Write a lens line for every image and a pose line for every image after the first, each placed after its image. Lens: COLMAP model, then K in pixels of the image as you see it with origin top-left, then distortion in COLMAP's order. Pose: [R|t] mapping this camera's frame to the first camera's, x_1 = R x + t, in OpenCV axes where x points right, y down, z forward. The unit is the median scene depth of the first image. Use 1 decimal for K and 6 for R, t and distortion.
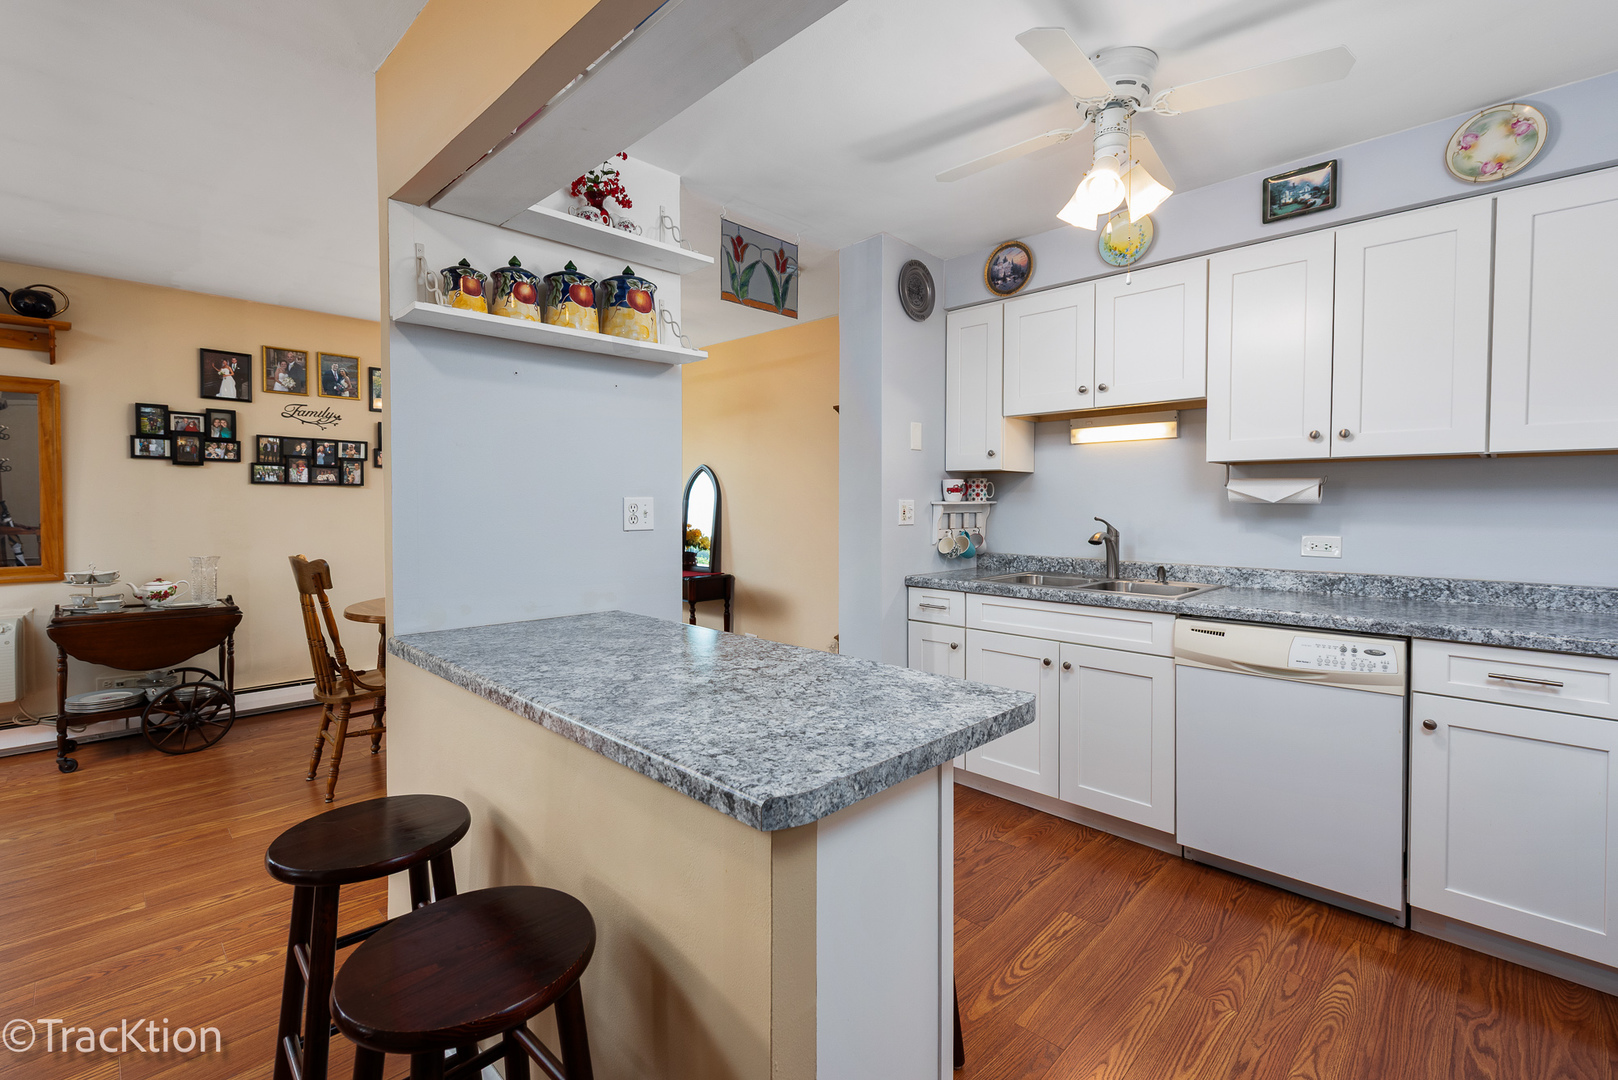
lens RADIAL K [[720.7, 0, 811.9], [0, 720.7, 509.8], [0, 0, 1]] dist [0.012361, 0.000413]
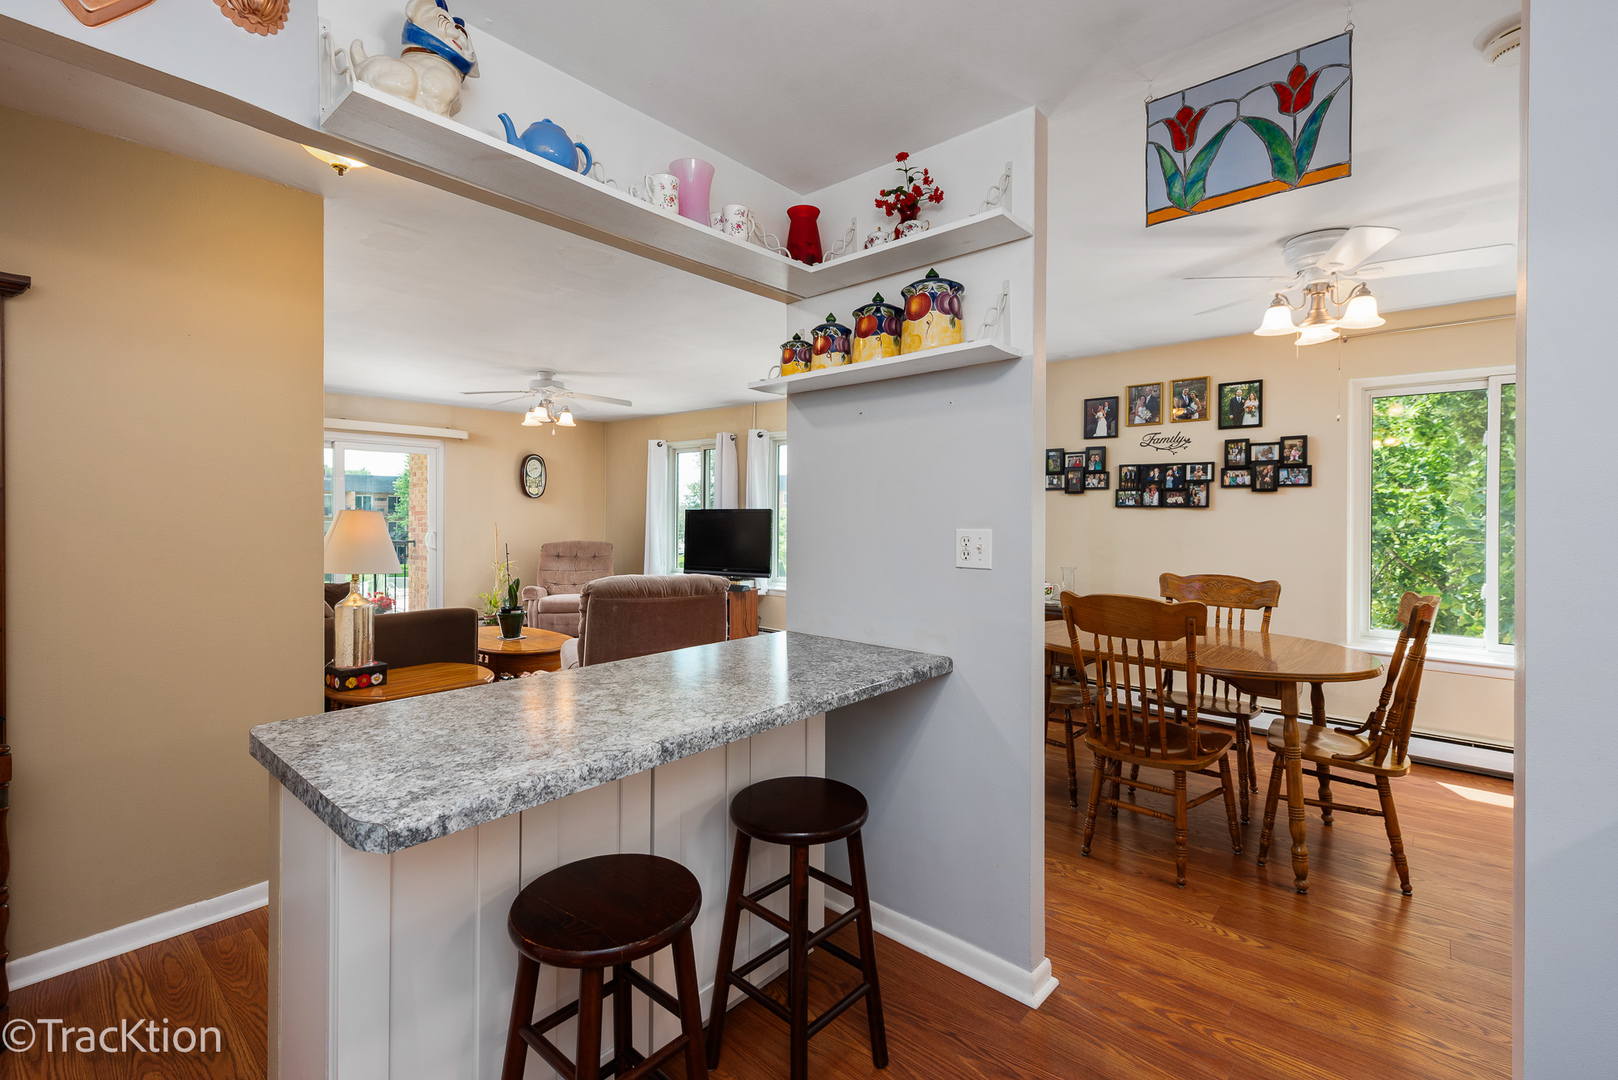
lens RADIAL K [[709.4, 0, 814.2], [0, 709.4, 522.4], [0, 0, 1]] dist [0.010844, -0.000588]
pose [[0.065924, 0.012654, -0.997744, 0.352228], [-0.012513, 0.999851, 0.011854, -0.020190], [0.997746, 0.011704, 0.066072, 0.465136]]
